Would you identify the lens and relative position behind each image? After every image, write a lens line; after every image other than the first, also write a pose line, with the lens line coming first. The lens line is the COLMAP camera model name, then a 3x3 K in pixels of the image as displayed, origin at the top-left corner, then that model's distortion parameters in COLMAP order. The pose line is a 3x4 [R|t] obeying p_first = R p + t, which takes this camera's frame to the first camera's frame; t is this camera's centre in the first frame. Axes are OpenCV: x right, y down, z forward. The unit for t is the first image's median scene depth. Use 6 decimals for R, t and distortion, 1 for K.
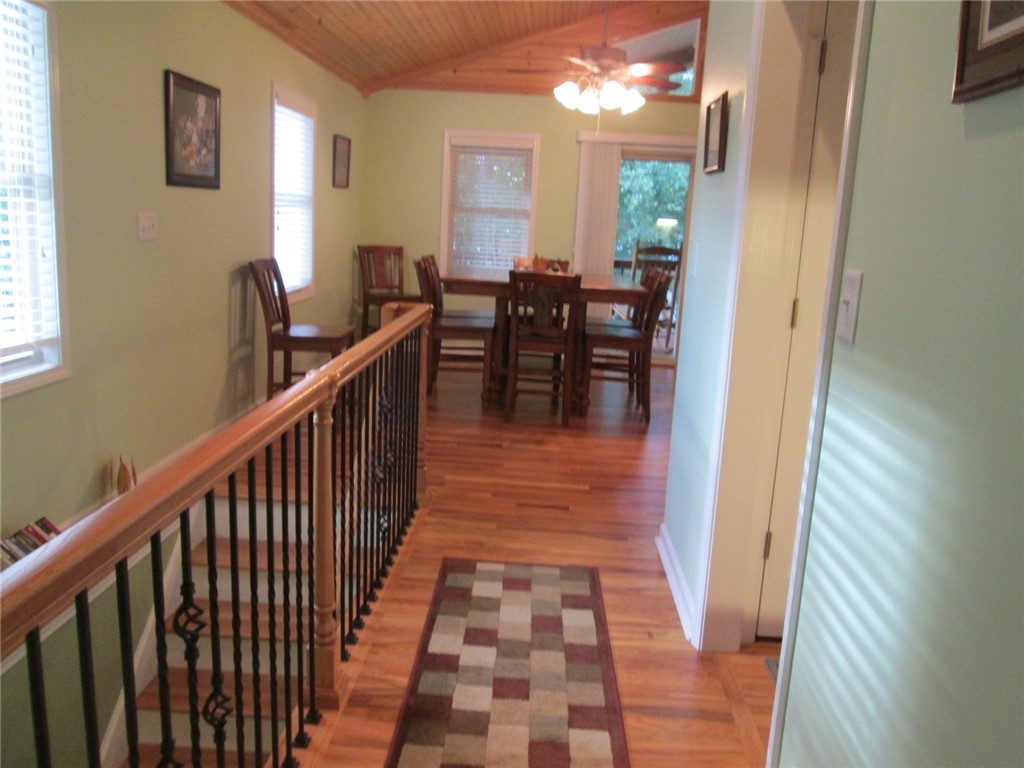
lens RADIAL K [[841.3, 0, 508.5], [0, 841.3, 391.4], [0, 0, 1]] dist [-0.045436, 0.005745]
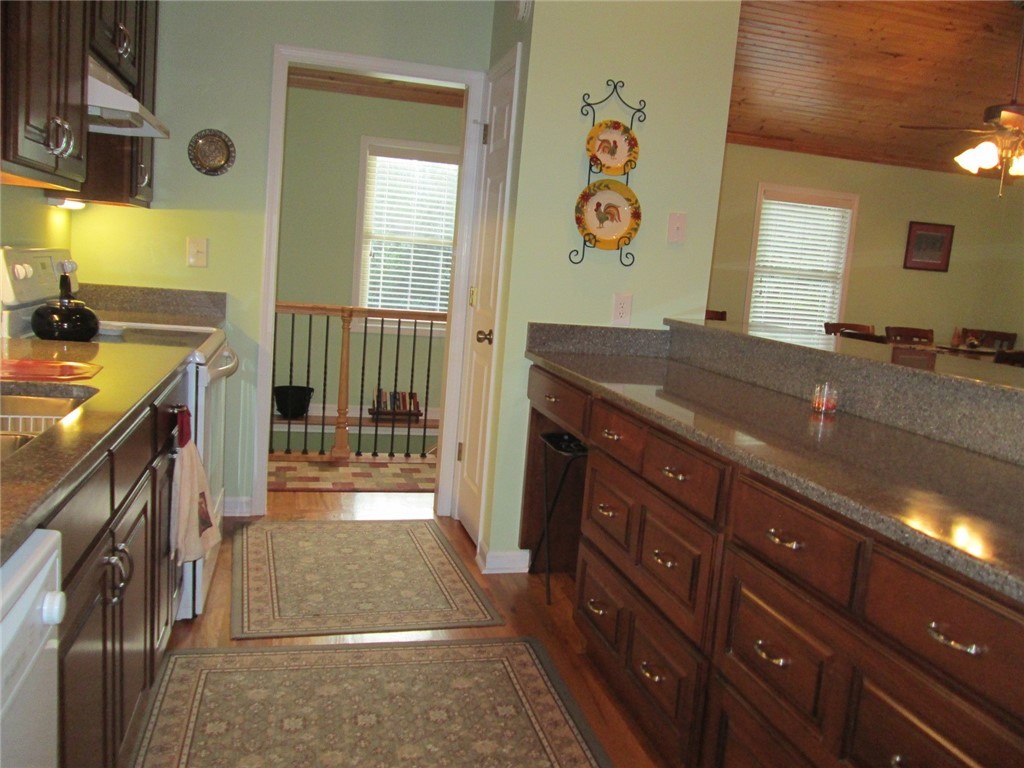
lens RADIAL K [[841.3, 0, 508.5], [0, 841.3, 391.4], [0, 0, 1]] dist [-0.045436, 0.005745]
pose [[0.299856, 0.119257, -0.946501, 0.743264], [-0.256292, 0.965751, 0.040488, -0.002098], [0.918913, 0.230440, 0.320151, 0.239085]]
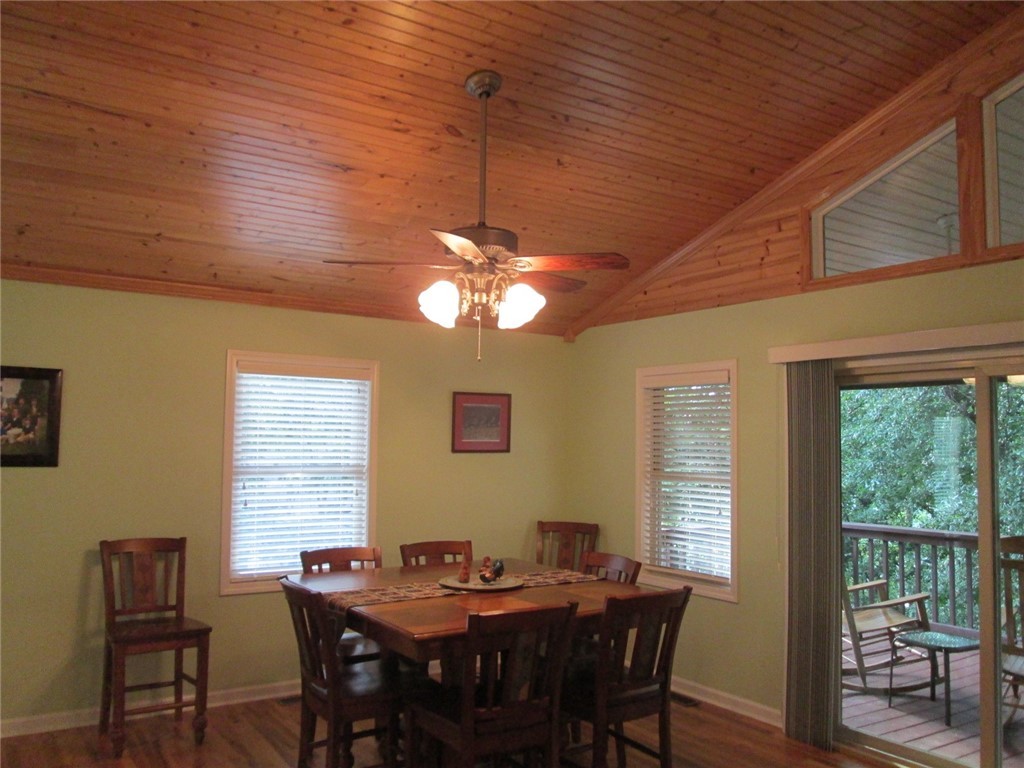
lens RADIAL K [[854.2, 0, 517.5], [0, 854.2, 389.5], [0, 0, 1]] dist [-0.050577, 0.016854]
pose [[0.604265, -0.086087, -0.792119, 0.555673], [-0.150673, 0.963863, -0.219693, -0.139790], [0.782408, 0.252104, 0.569458, 0.603611]]
